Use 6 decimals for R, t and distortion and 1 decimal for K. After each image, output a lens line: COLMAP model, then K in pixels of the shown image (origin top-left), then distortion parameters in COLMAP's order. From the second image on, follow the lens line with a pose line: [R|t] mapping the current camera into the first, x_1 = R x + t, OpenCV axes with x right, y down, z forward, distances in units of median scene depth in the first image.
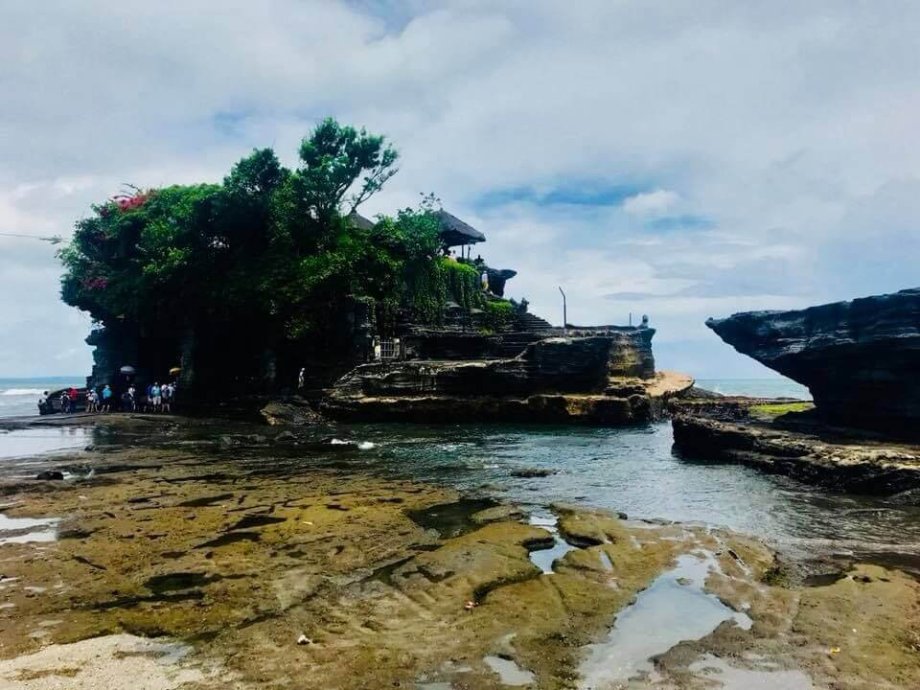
lens RADIAL K [[745.8, 0, 460.0], [0, 745.8, 345.0], [0, 0, 1]] dist [0.079566, -0.138299]
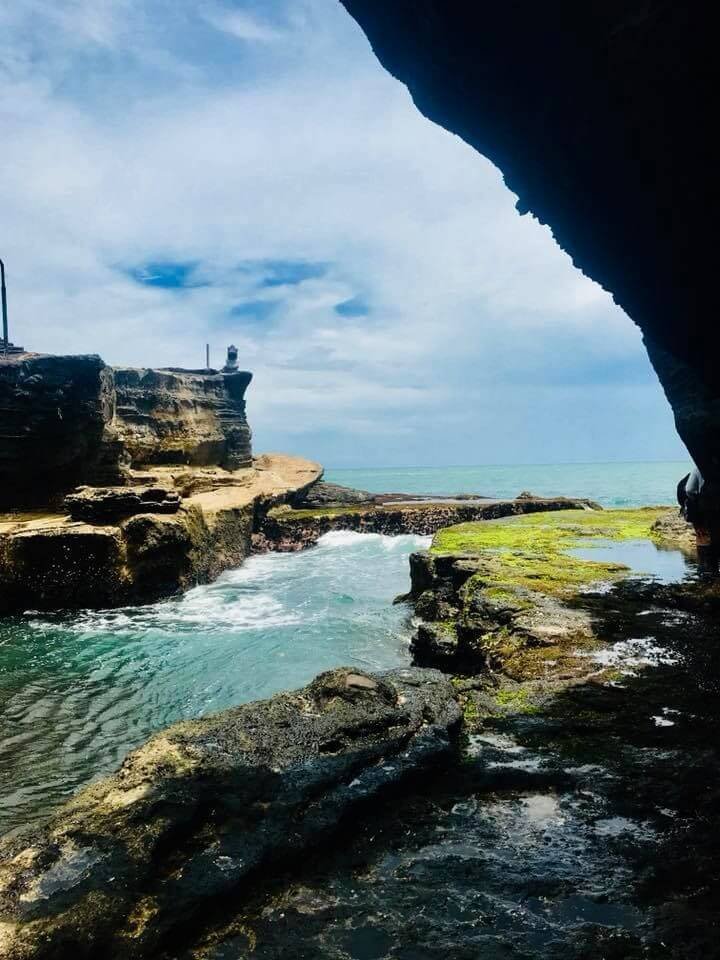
lens RADIAL K [[778.2, 0, 360.0], [0, 778.2, 480.0], [0, 0, 1]] dist [0.079566, -0.138299]
pose [[0.946378, -0.022550, 0.322275, 0.161739], [0.003846, 0.998277, 0.058557, 0.022352], [-0.323040, -0.054178, 0.944833, 0.477512]]
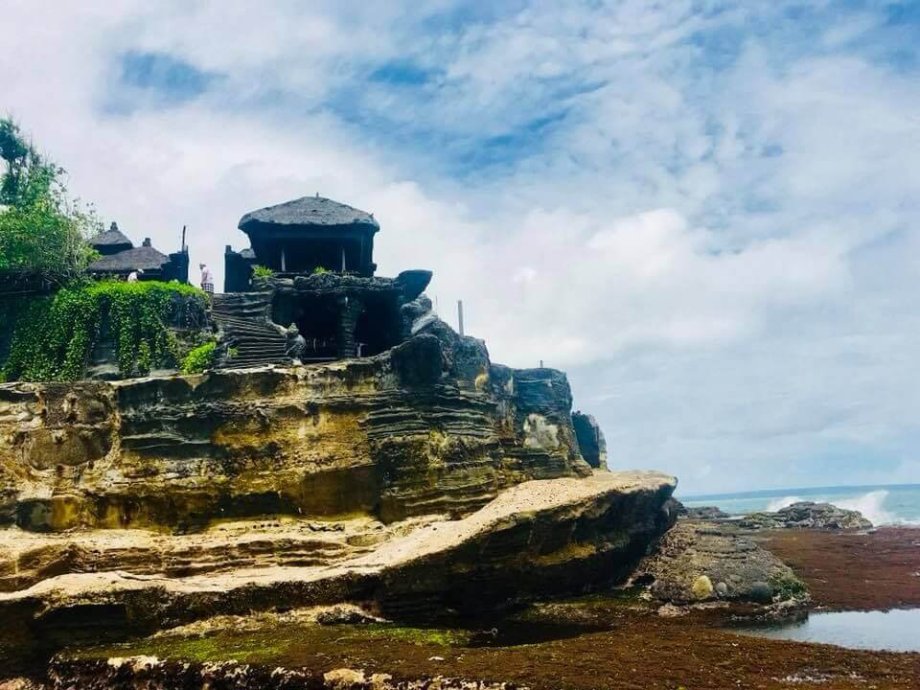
lens RADIAL K [[745.8, 0, 460.0], [0, 745.8, 345.0], [0, 0, 1]] dist [0.079566, -0.138299]
pose [[0.657319, -0.191655, -0.728835, 0.489406], [0.085217, 0.979821, -0.180799, 0.035577], [0.748779, 0.056734, 0.660388, 0.854724]]
